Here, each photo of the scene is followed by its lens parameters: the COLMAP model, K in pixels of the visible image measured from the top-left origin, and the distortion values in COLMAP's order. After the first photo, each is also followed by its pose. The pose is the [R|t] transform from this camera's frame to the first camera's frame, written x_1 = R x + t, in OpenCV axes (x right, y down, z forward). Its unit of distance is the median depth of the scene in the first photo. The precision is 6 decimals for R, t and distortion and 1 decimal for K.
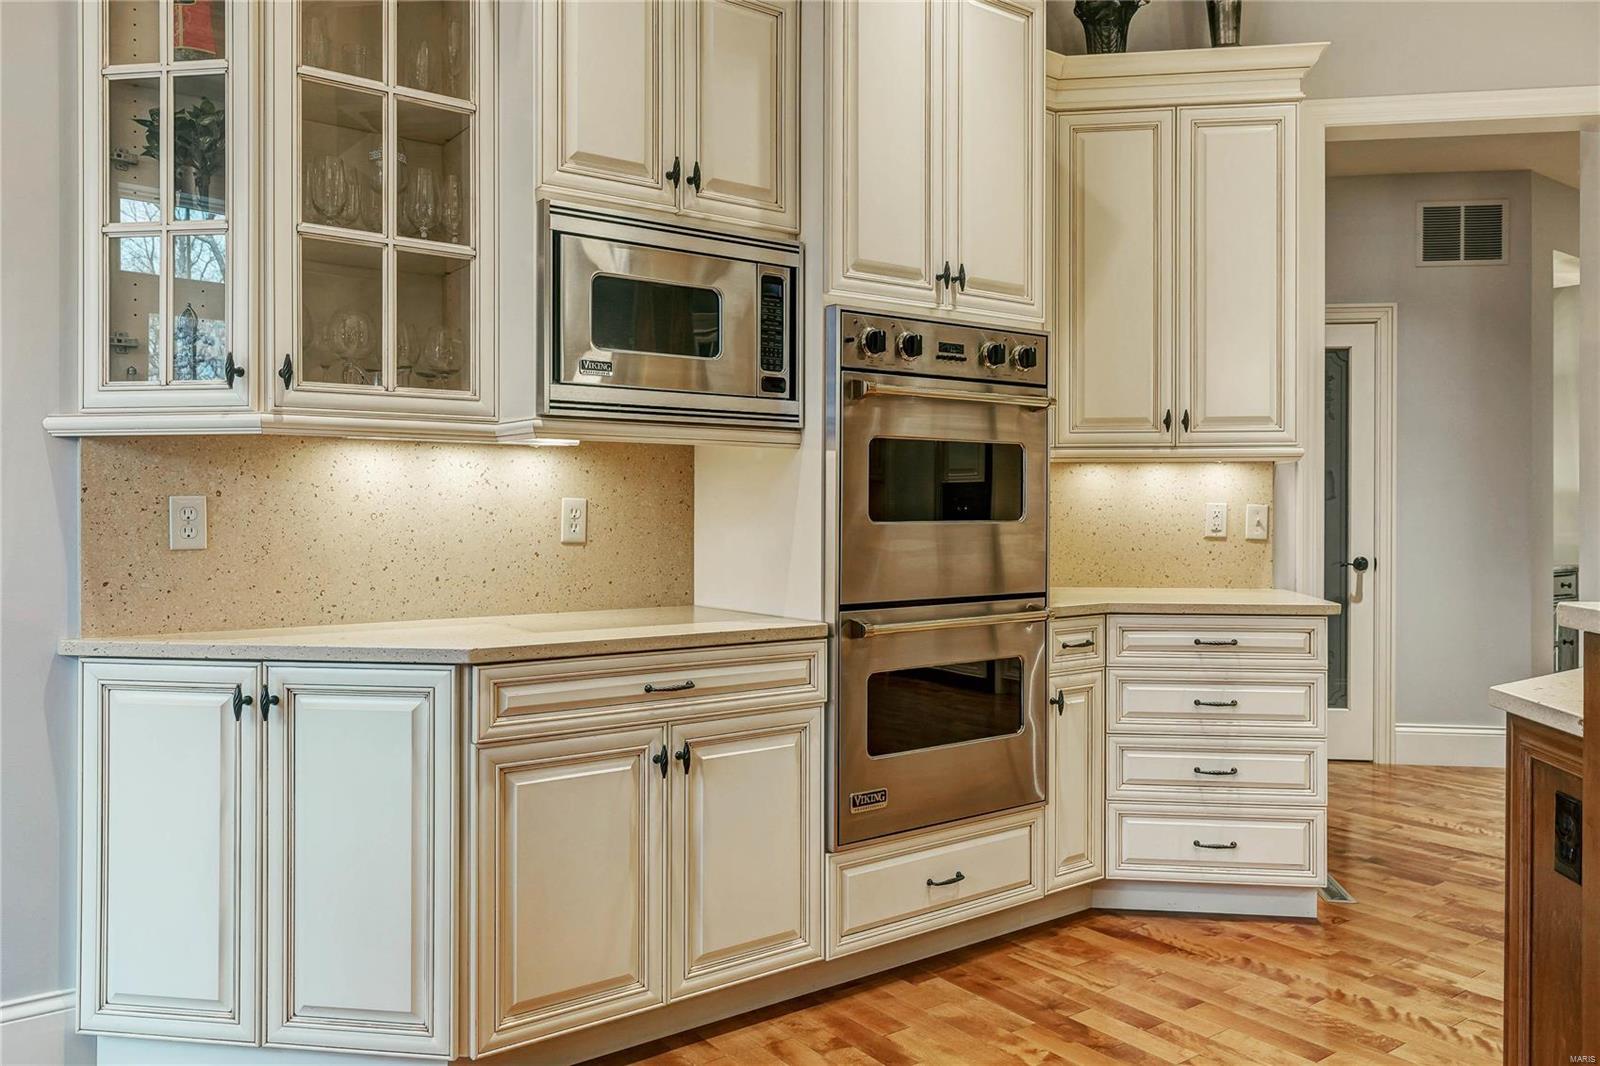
lens RADIAL K [[1152.6, 0, 785.8], [0, 1152.6, 505.7], [0, 0, 1]] dist [-0.010265, -0.001895]
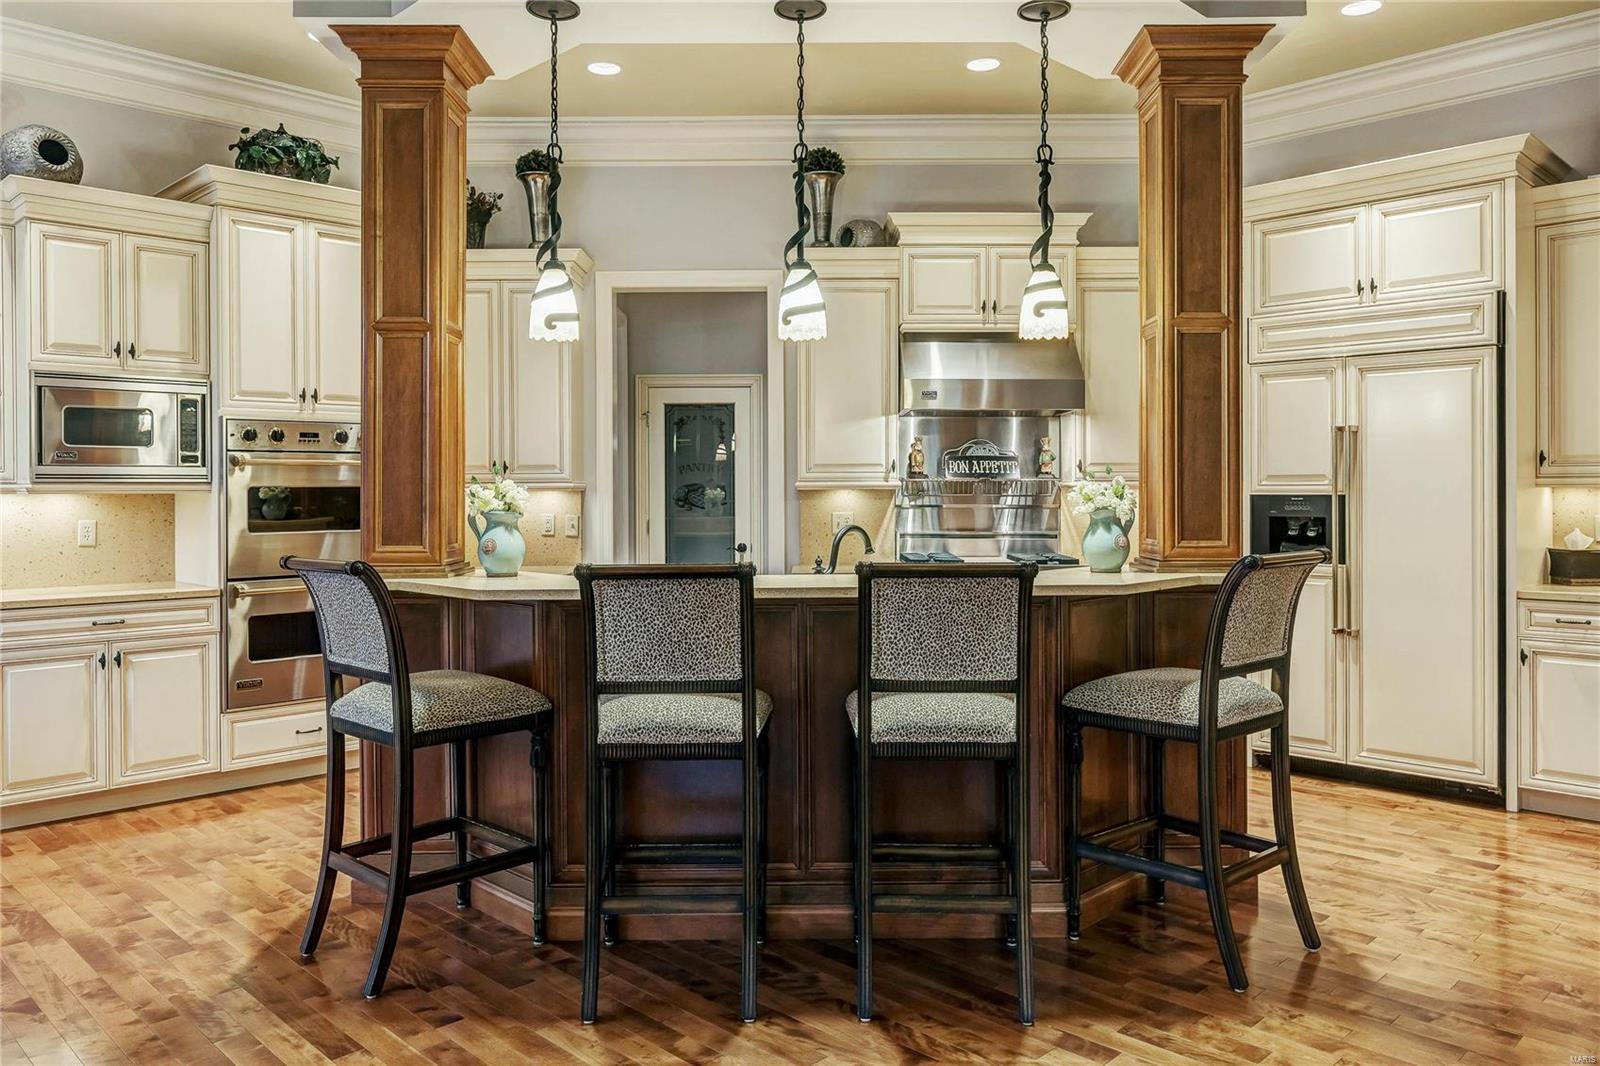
lens RADIAL K [[1152.6, 0, 806.1], [0, 1152.6, 493.3], [0, 0, 1]] dist [-0.010265, -0.001895]
pose [[0.986937, -0.005955, 0.160998, 0.658847], [0.004858, 0.999962, 0.007207, -0.059292], [-0.161035, -0.006330, 0.986928, -0.955833]]
